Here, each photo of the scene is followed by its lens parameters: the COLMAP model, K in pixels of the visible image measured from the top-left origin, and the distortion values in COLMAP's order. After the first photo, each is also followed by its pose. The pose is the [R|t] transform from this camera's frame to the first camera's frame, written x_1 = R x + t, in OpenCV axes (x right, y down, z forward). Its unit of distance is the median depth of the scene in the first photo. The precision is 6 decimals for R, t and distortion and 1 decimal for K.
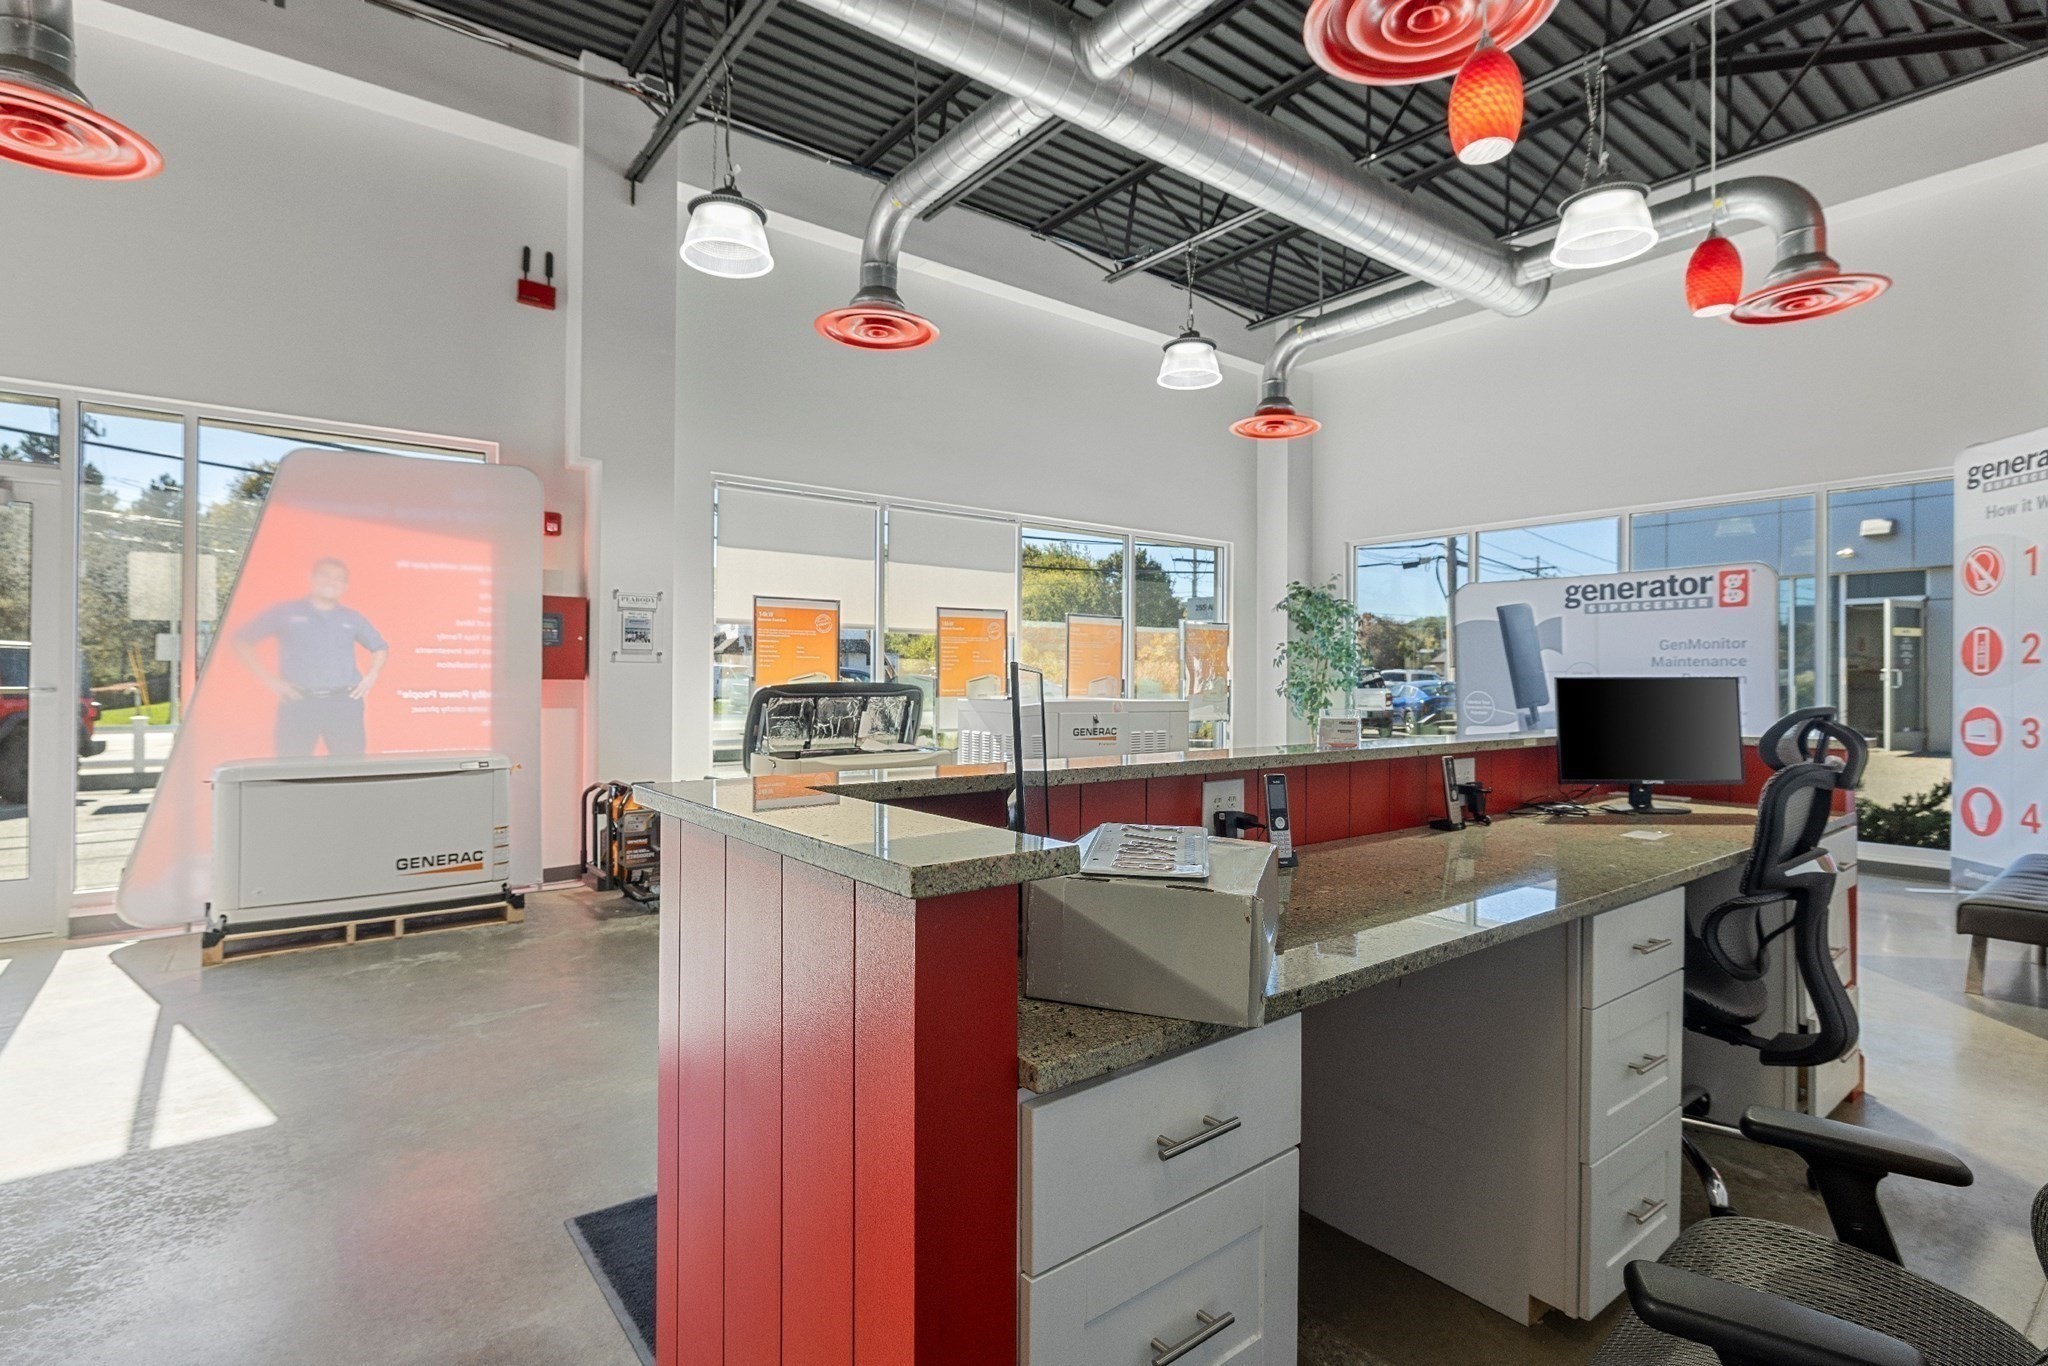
lens RADIAL K [[977.8, 0, 1024.0], [0, 977.8, 683.0], [0, 0, 1]] dist [-0.003001, -0.000004]
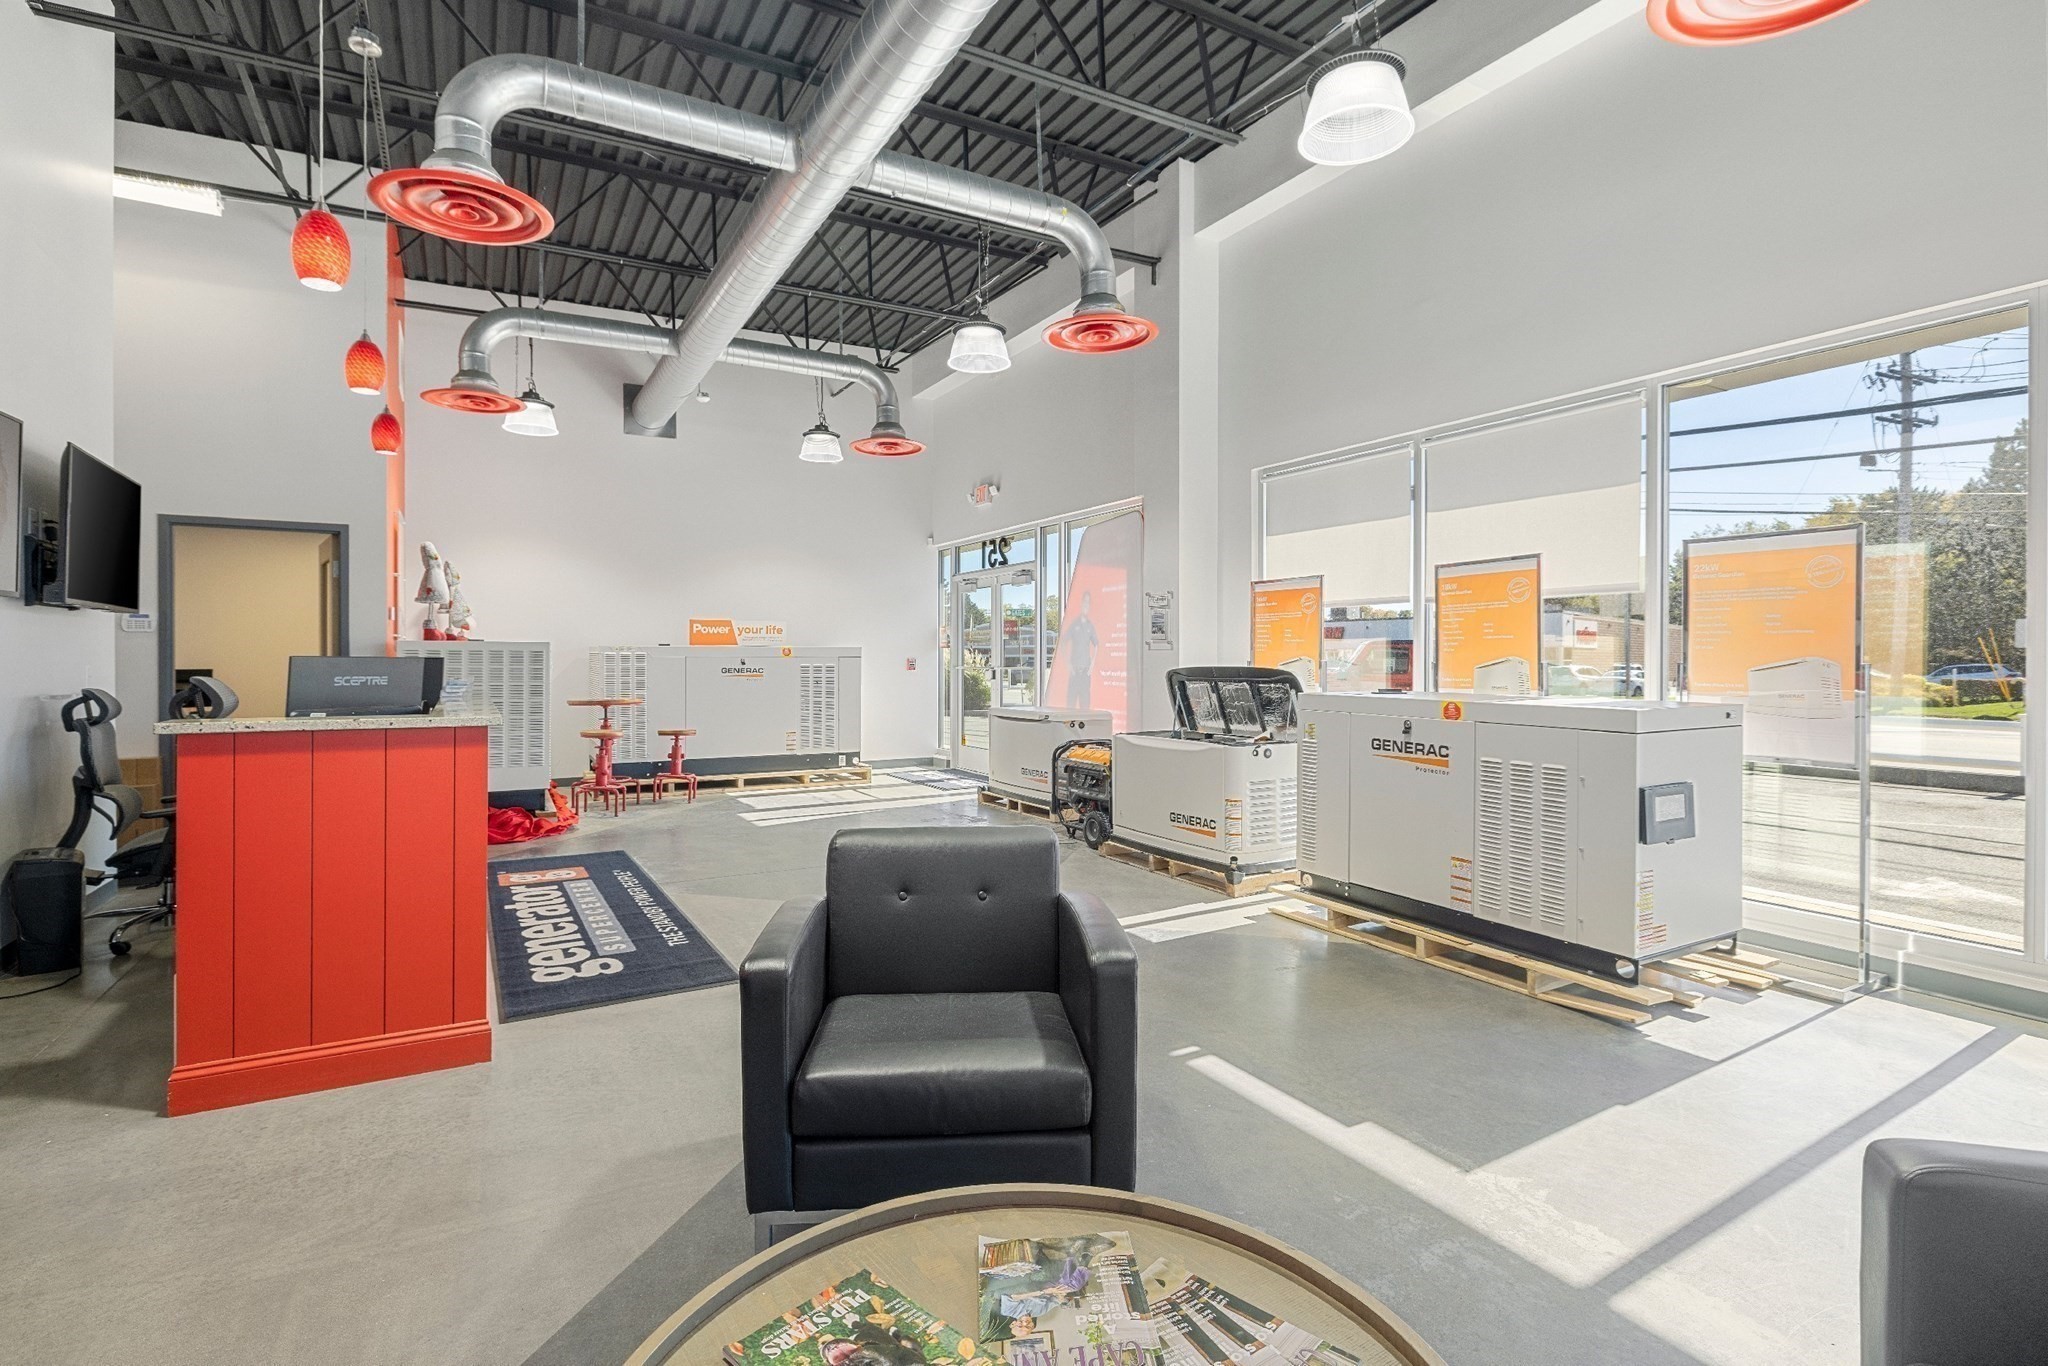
lens RADIAL K [[971.3, 0, 1024.0], [0, 971.3, 683.0], [0, 0, 1]] dist [0.002786, -0.000533]
pose [[-0.132946, 0.019466, -0.990932, 0.860243], [-0.005218, 0.999780, 0.020339, -0.003152], [0.991109, 0.007875, -0.132815, 1.007059]]
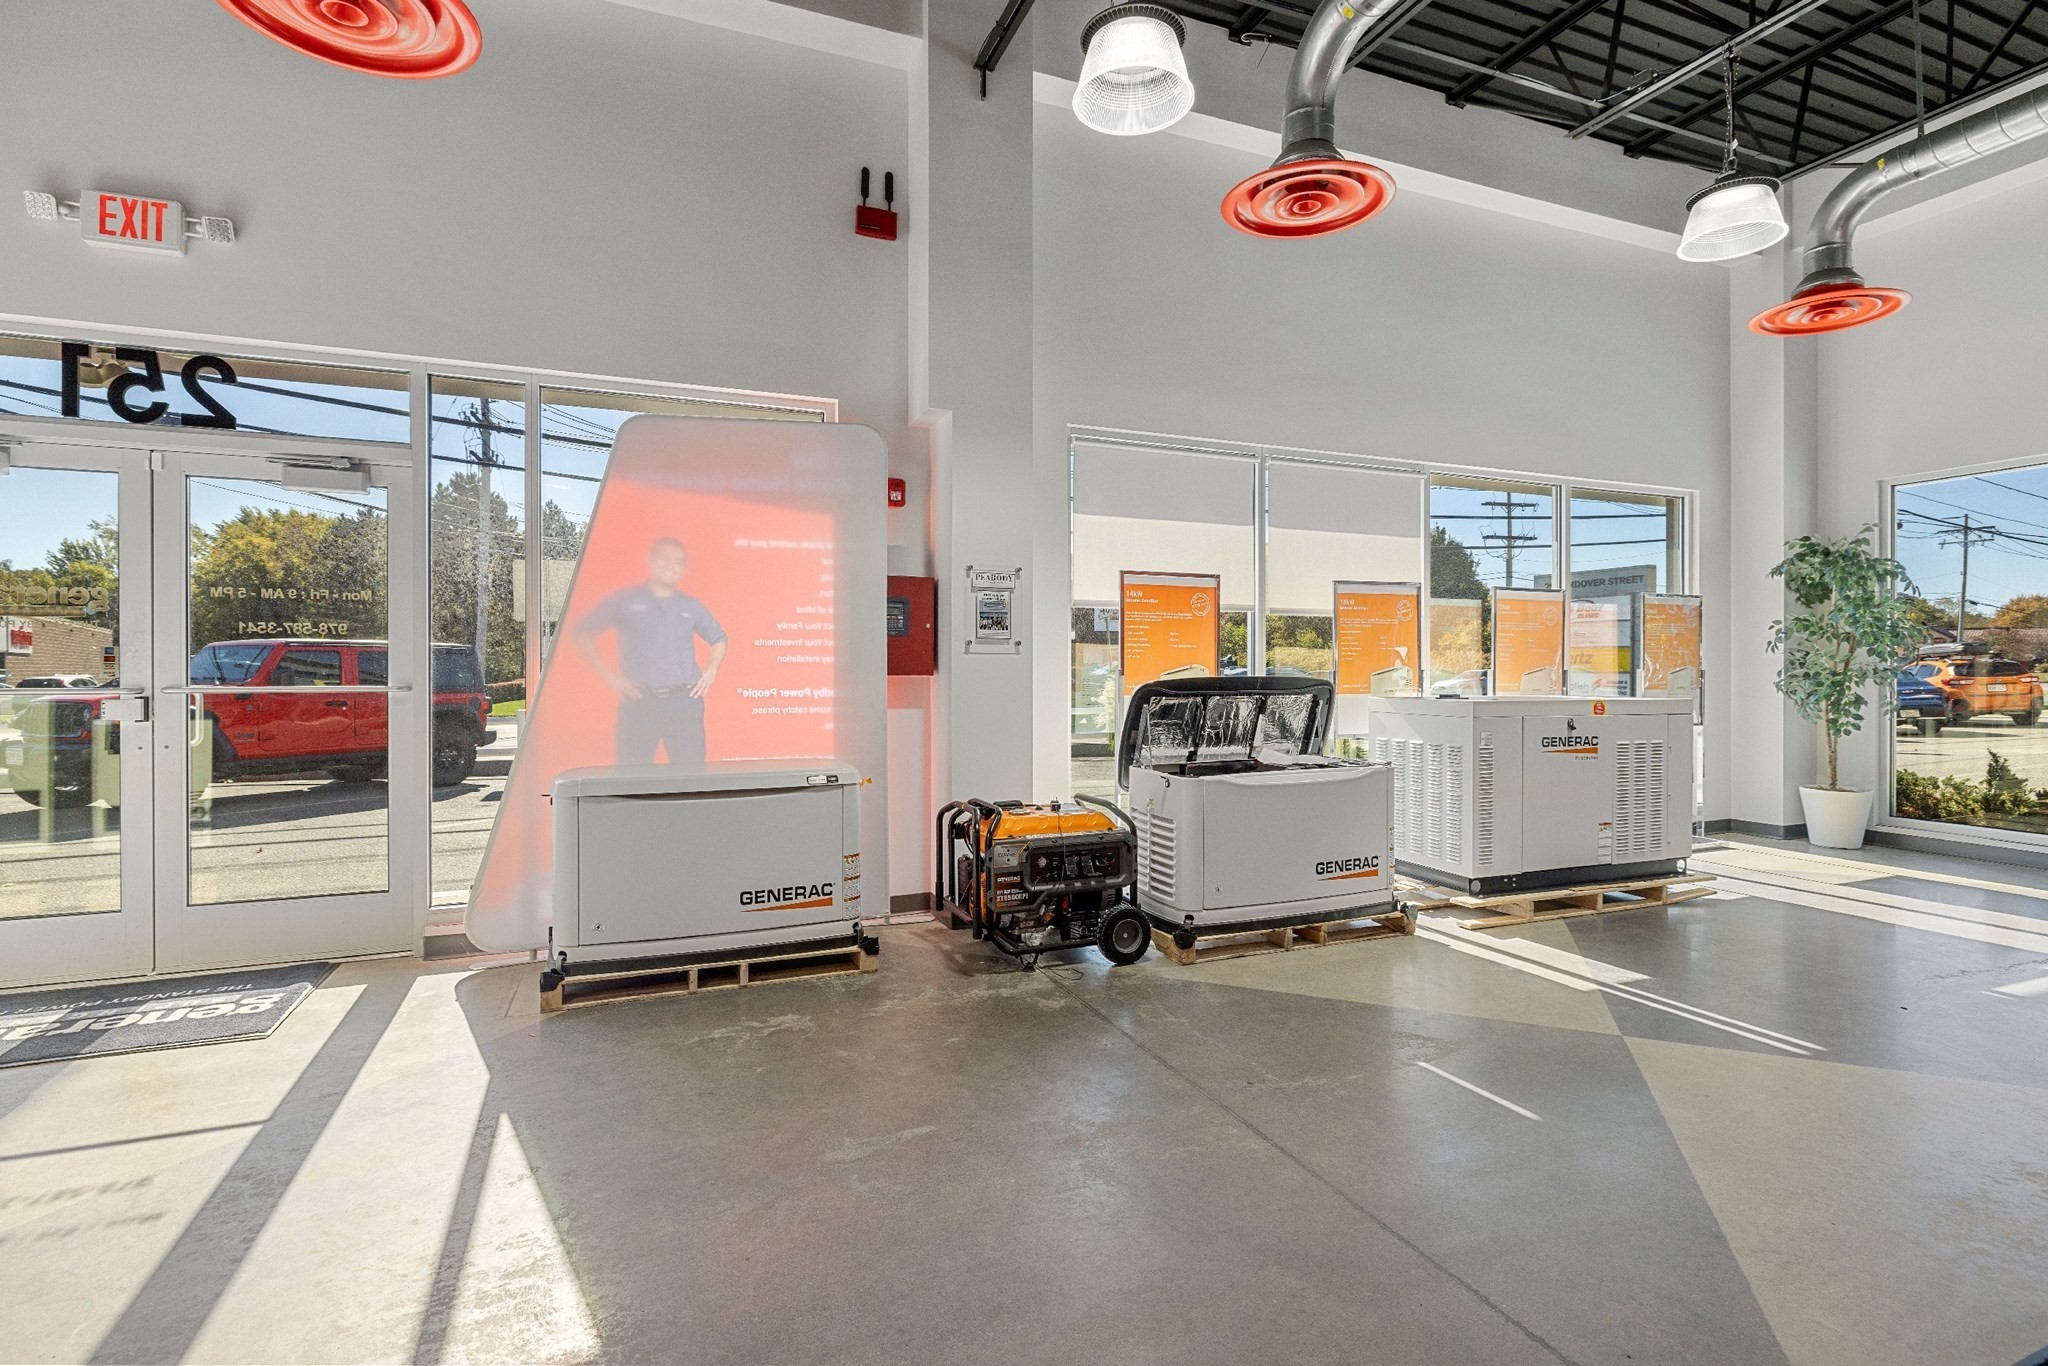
lens RADIAL K [[971.3, 0, 1024.0], [0, 971.3, 683.0], [0, 0, 1]] dist [0.002786, -0.000533]
pose [[0.963858, -0.002403, -0.266407, -0.154789], [0.004525, 0.999963, 0.007350, -0.001965], [0.266379, -0.008290, 0.963833, 0.219791]]
